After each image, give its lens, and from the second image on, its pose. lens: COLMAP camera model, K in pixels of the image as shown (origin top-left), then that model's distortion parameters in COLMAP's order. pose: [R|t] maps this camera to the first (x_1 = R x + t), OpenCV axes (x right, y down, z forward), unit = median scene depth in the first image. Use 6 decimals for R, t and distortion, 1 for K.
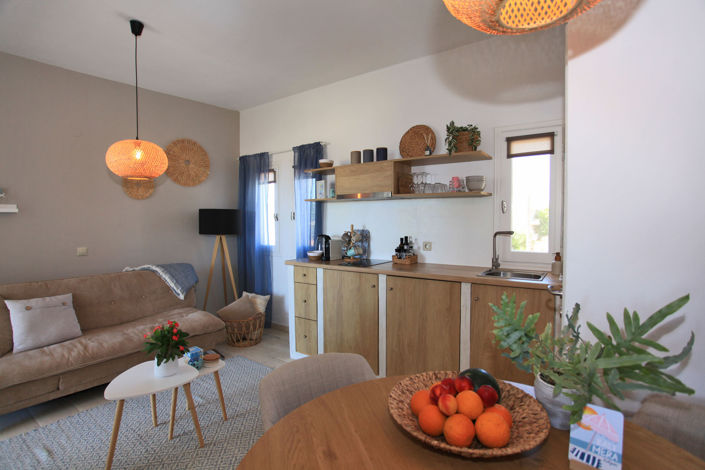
lens RADIAL K [[352.6, 0, 352.5], [0, 352.6, 235.0], [0, 0, 1]] dist [-0.001159, 0.000258]
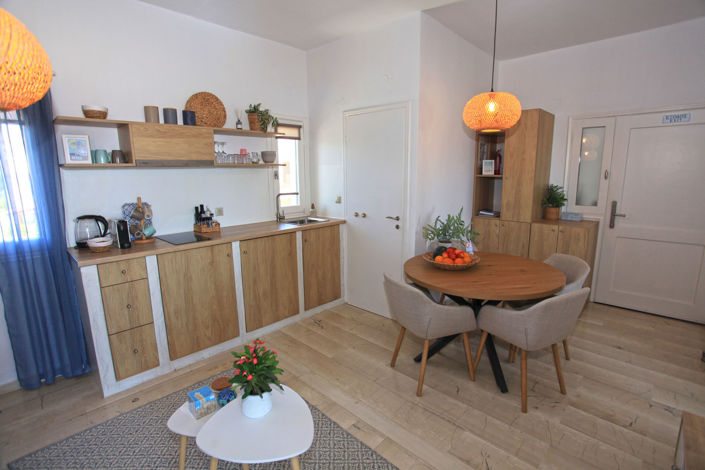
lens RADIAL K [[352.6, 0, 352.5], [0, 352.6, 235.0], [0, 0, 1]] dist [-0.001159, 0.000258]
pose [[0.155268, -0.181019, 0.971146, -0.828214], [0.055215, 0.983122, 0.174423, -0.067317], [-0.986328, 0.026540, 0.162643, 0.458153]]
